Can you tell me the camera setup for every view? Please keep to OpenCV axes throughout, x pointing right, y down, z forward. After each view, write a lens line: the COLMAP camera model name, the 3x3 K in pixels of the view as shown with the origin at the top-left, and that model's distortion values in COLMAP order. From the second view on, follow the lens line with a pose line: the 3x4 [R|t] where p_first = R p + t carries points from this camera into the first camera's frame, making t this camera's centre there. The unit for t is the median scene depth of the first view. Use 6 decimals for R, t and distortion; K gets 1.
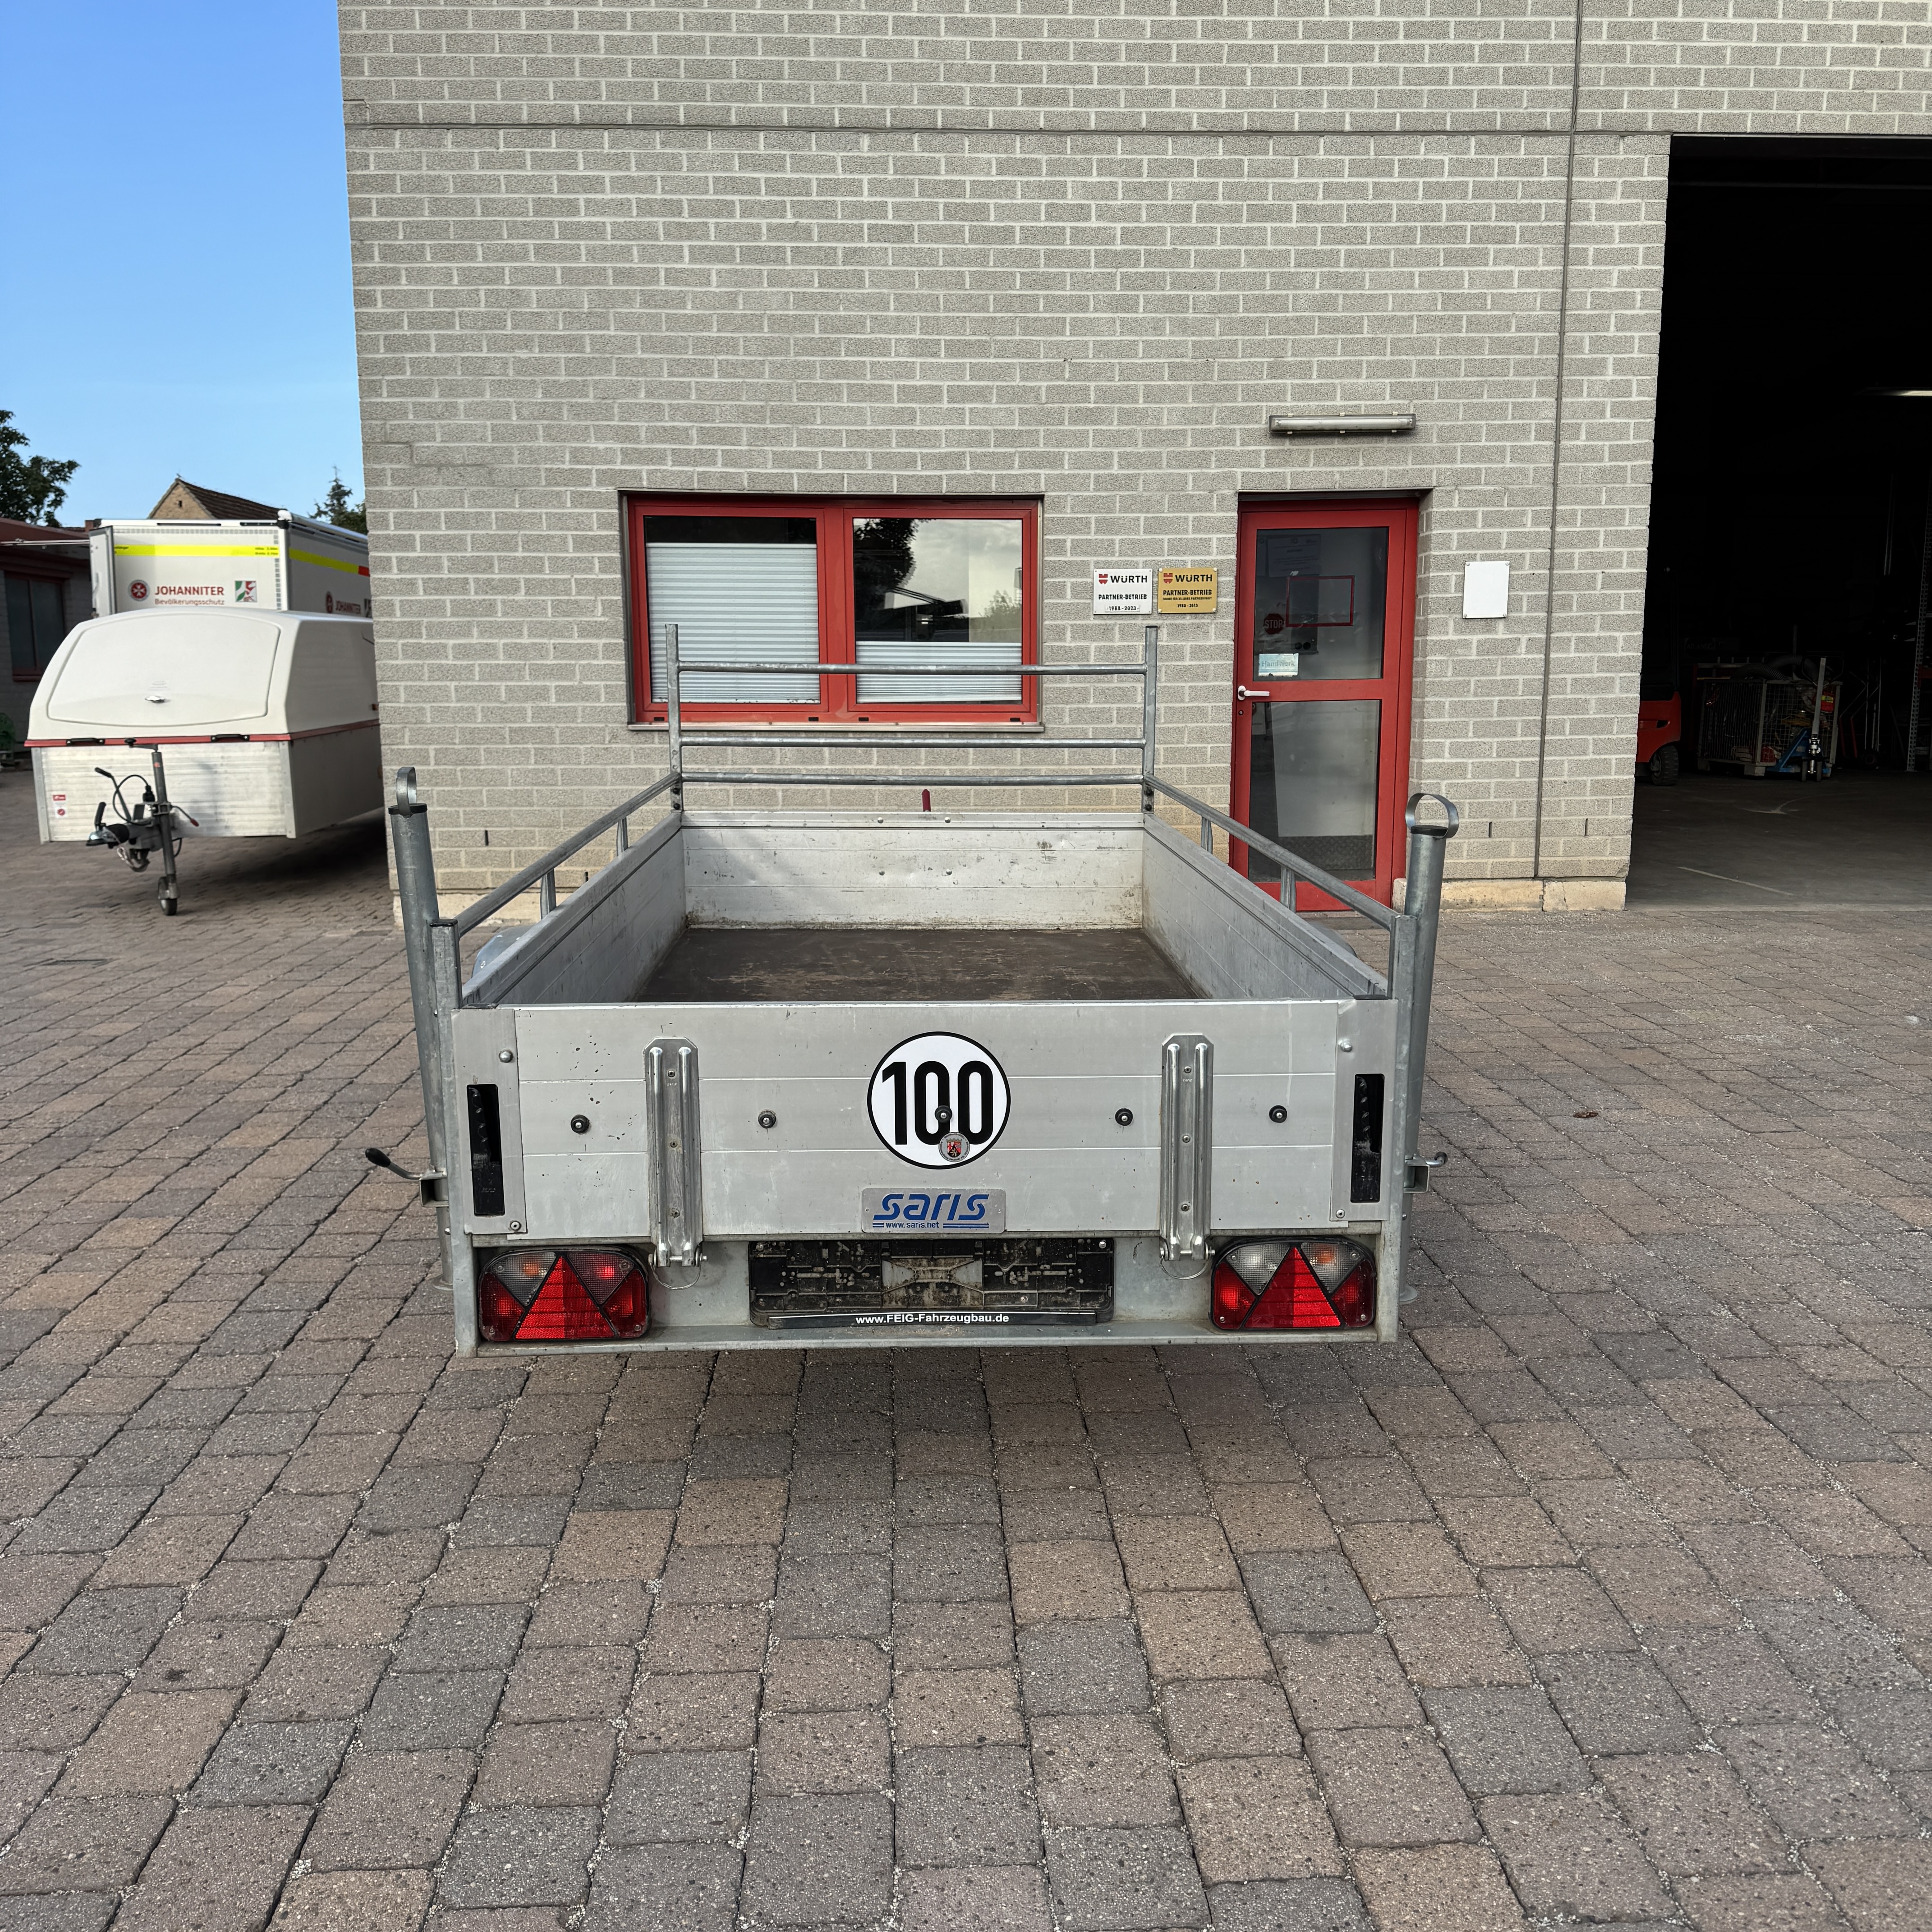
lens RADIAL K [[1819.0, 0, 971.3], [0, 1819.0, 963.4], [0, 0, 1]] dist [0.005635, 0.000000]
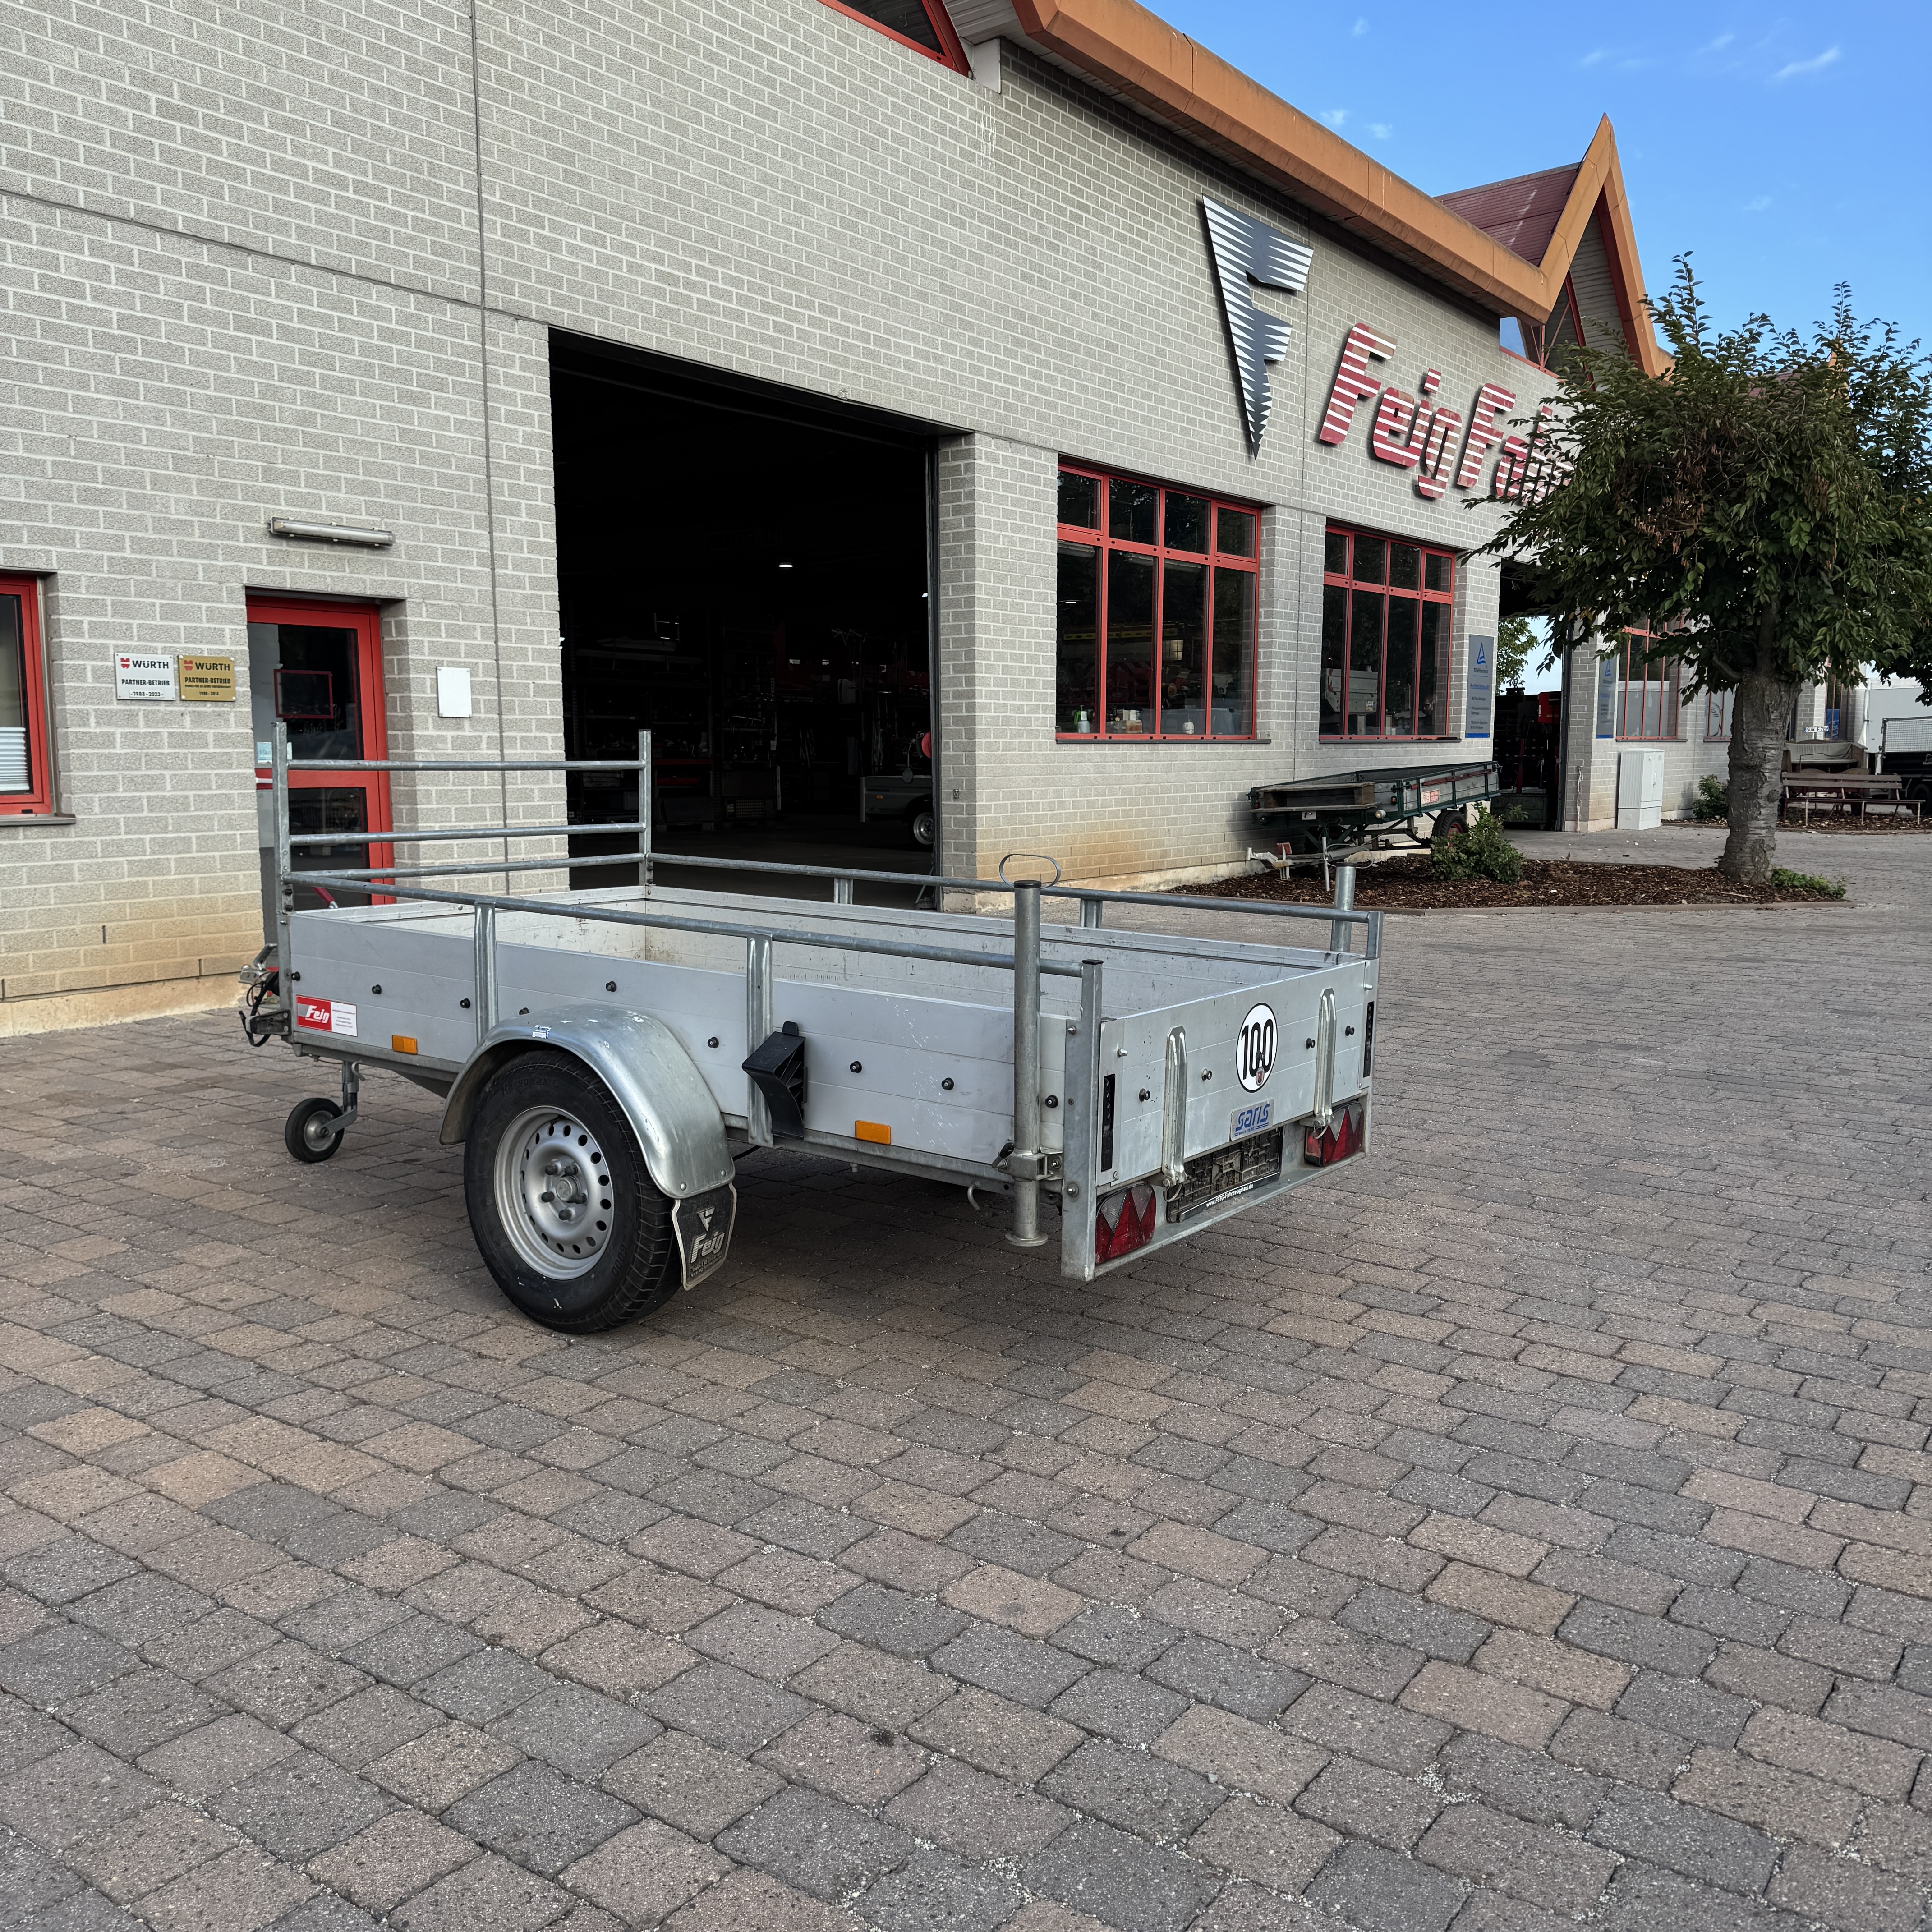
lens RADIAL K [[1819.0, 0, 965.8], [0, 1819.0, 969.4], [0, 0, 1]] dist [0.005635, 0.000000]
pose [[0.617148, -0.091472, 0.781512, -0.433711], [0.124009, 0.992114, 0.018194, -0.015931], [-0.777013, 0.085686, 0.623625, 0.064979]]
